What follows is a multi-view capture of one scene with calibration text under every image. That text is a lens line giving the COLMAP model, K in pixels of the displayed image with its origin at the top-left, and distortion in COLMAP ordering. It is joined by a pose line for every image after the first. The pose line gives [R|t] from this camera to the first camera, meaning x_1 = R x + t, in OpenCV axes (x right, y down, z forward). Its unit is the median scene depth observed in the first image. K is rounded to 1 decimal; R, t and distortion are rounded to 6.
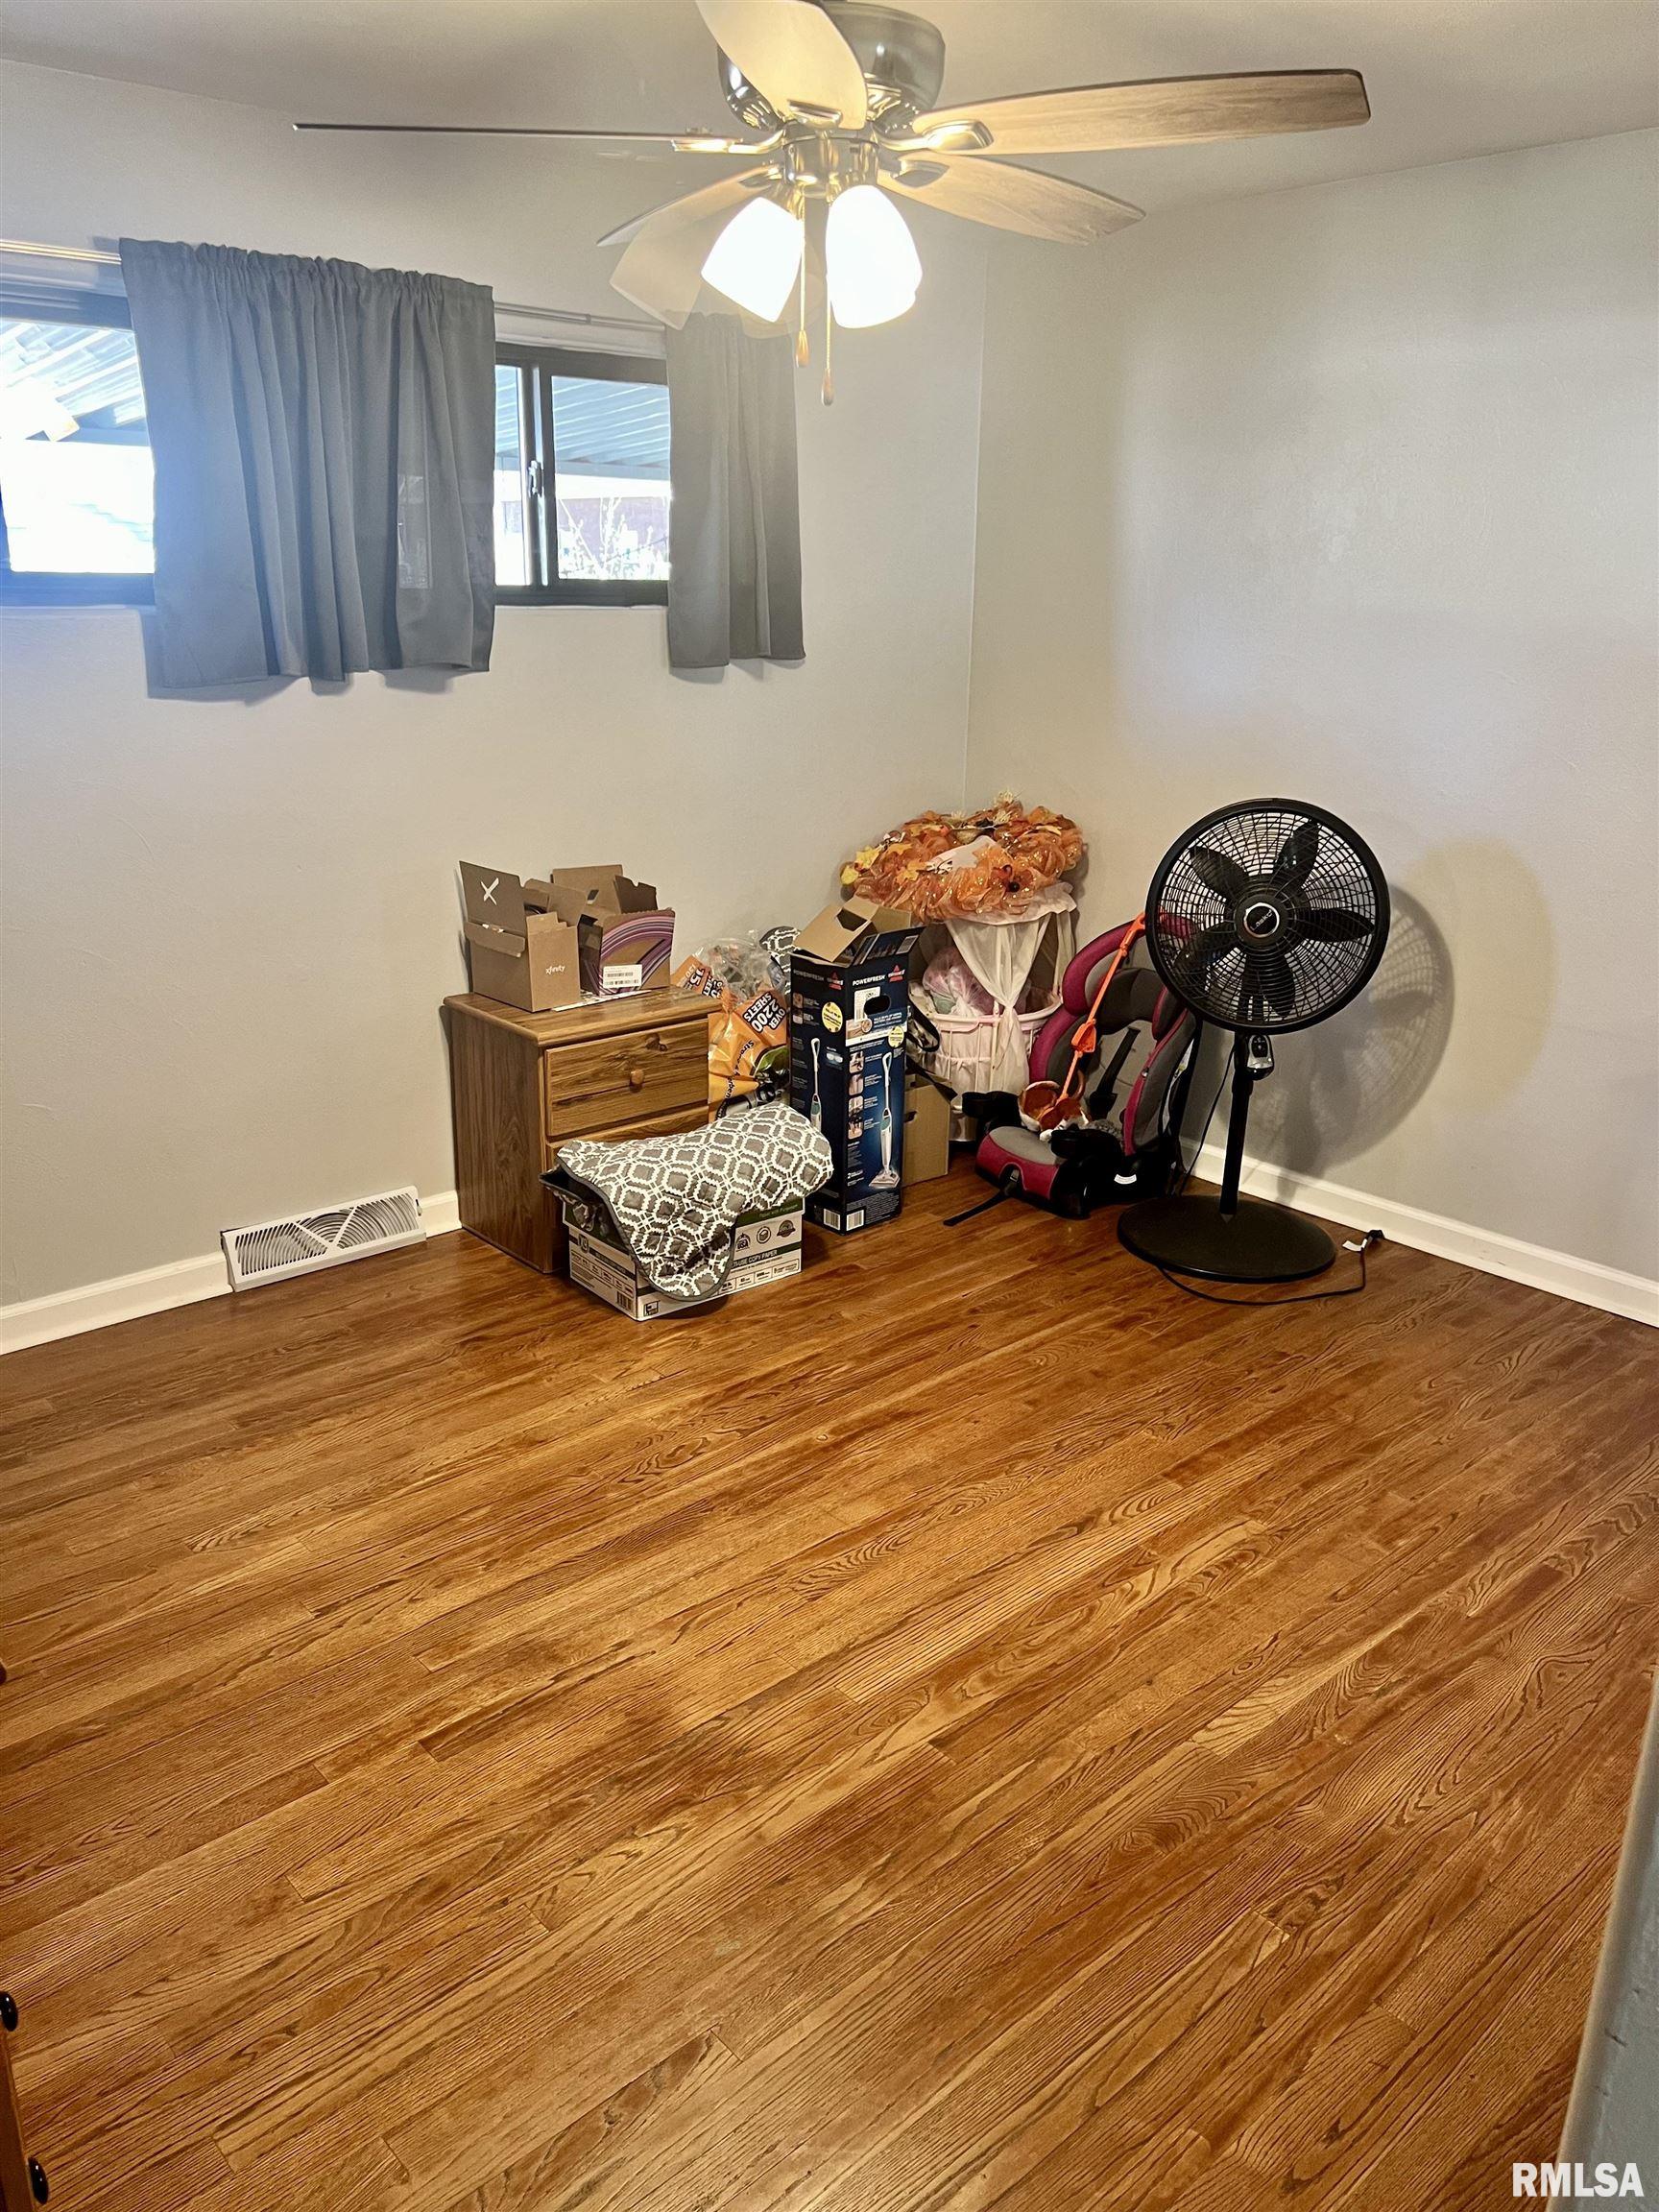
lens RADIAL K [[1671.6, 0, 831.0], [0, 1671.6, 1105.0], [0, 0, 1]] dist [0.076481, -0.095865]
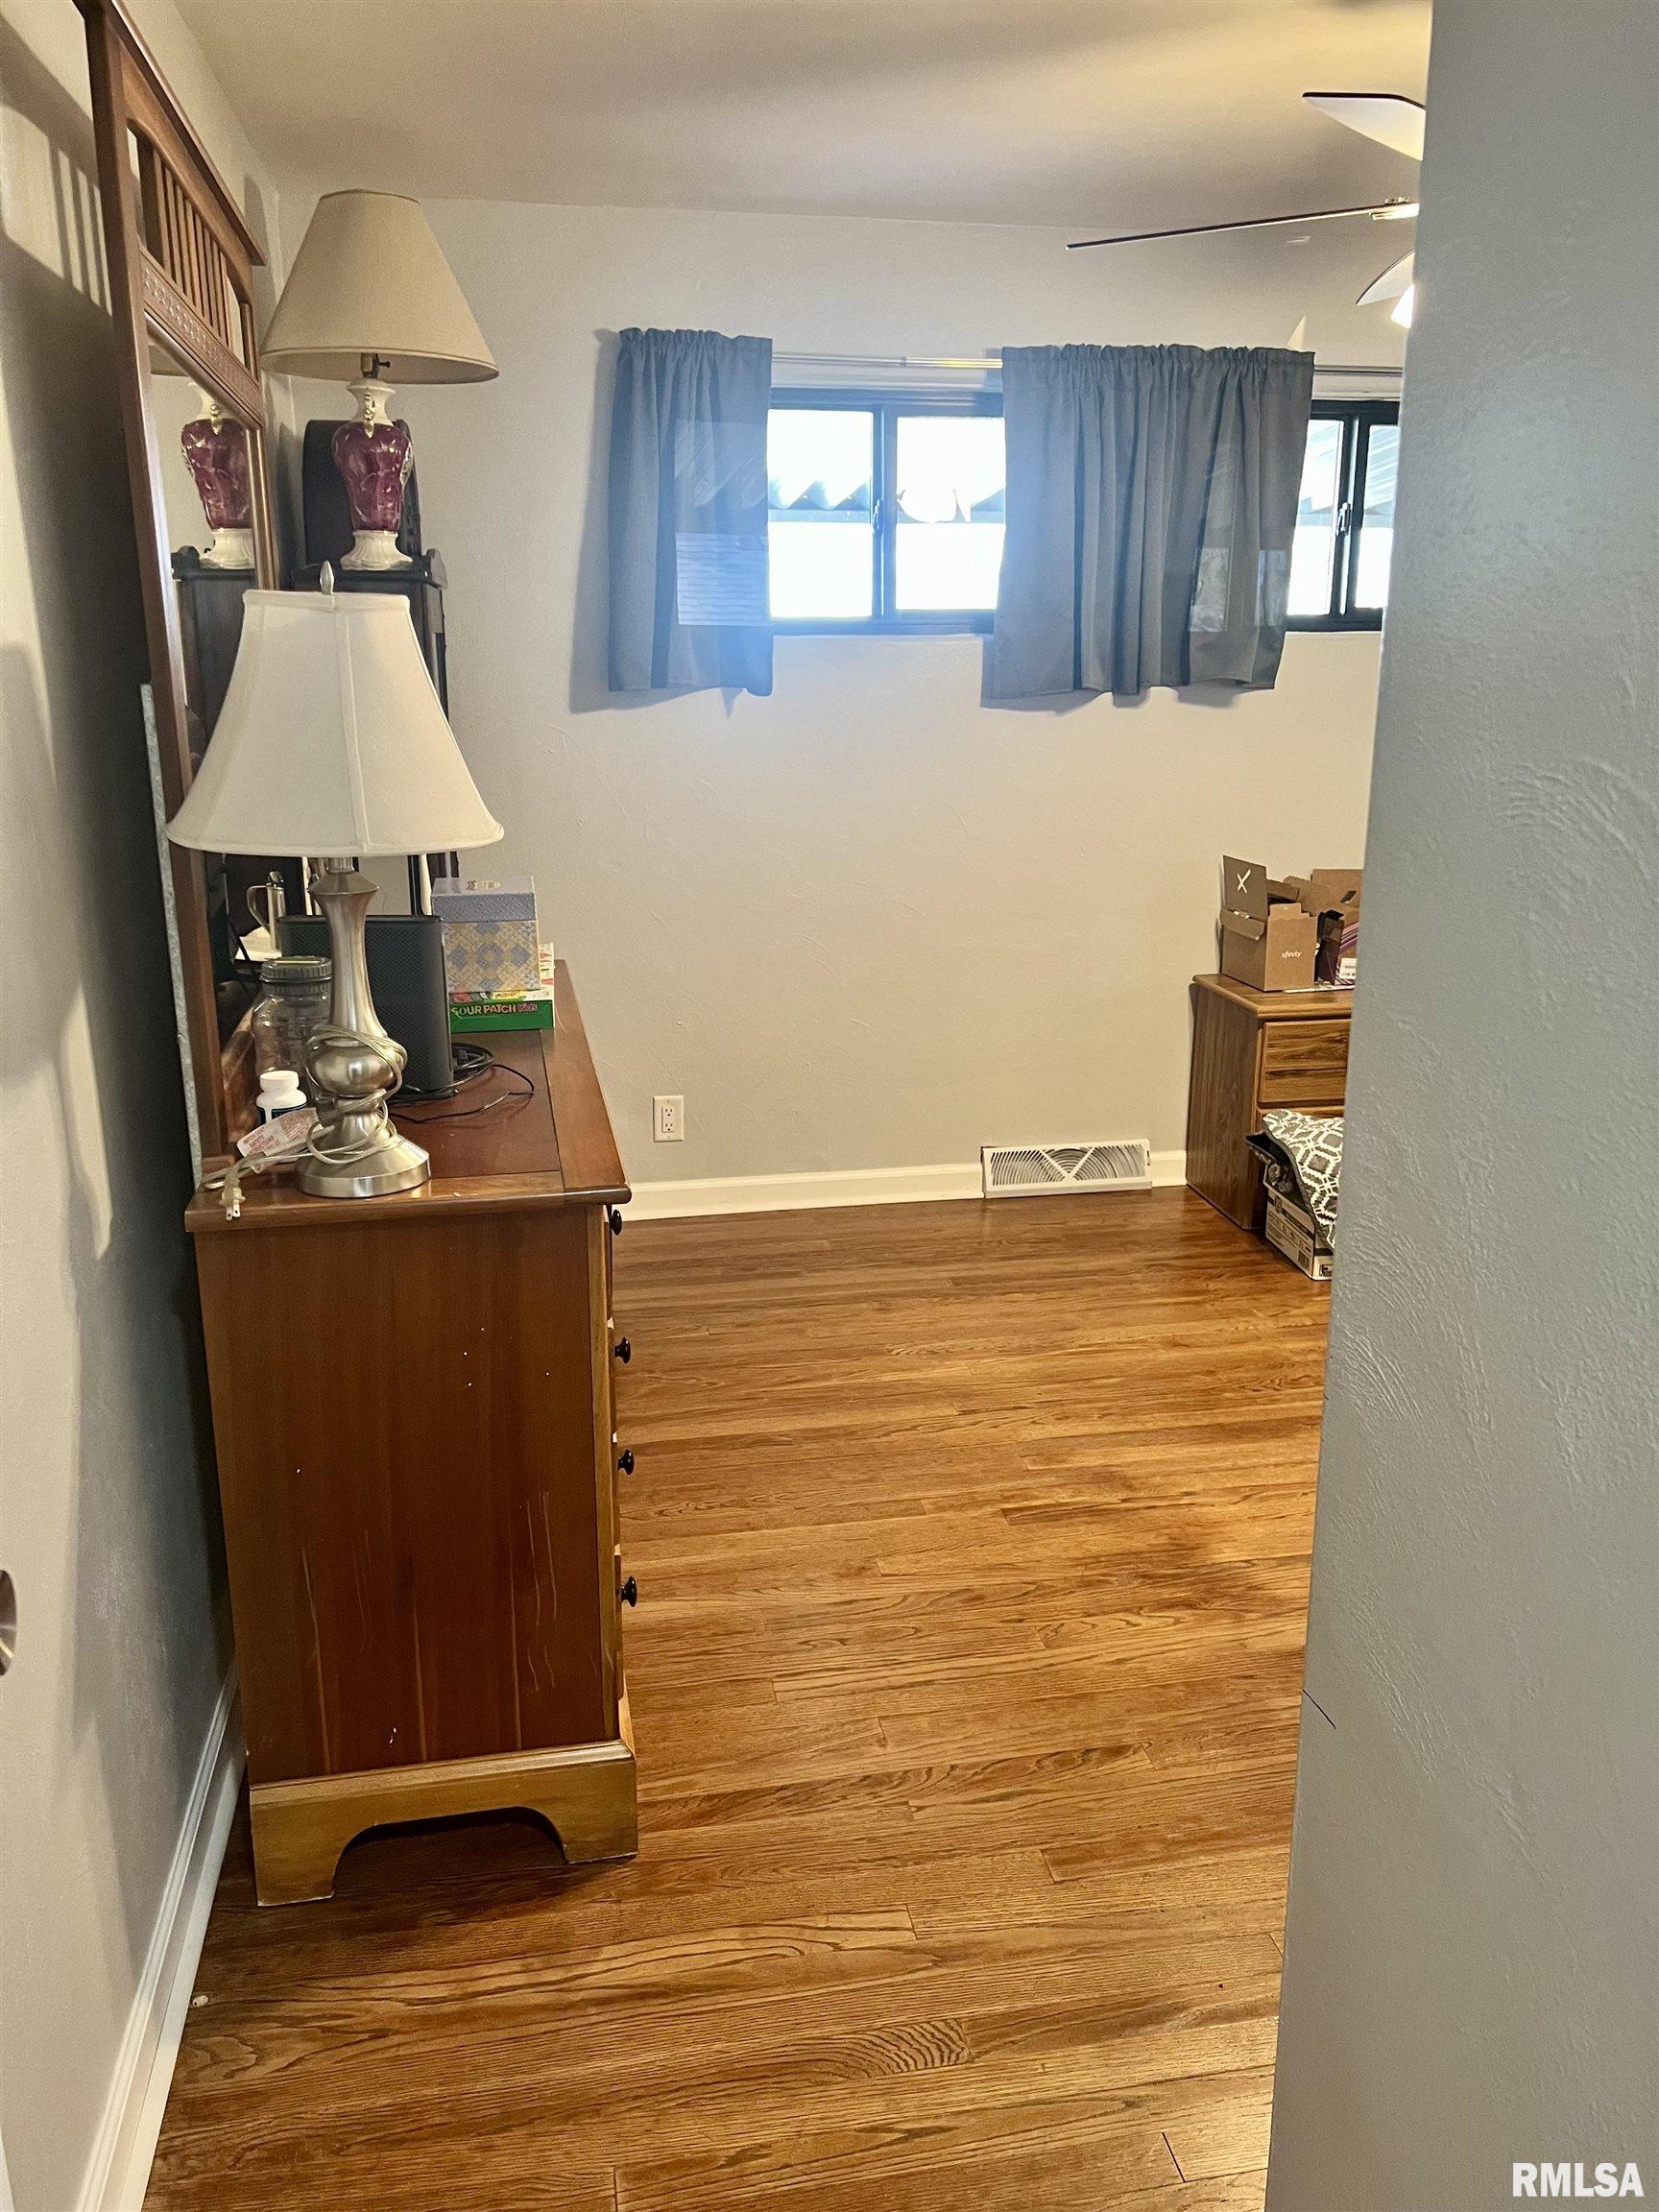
lens RADIAL K [[1671.6, 0, 809.5], [0, 1671.6, 1085.1], [0, 0, 1]] dist [0.076481, -0.095865]
pose [[0.847437, 0.116911, -0.517863, 0.169263], [-0.147757, 0.988850, -0.018551, 0.080025], [0.509920, 0.092239, 0.855262, -0.108823]]
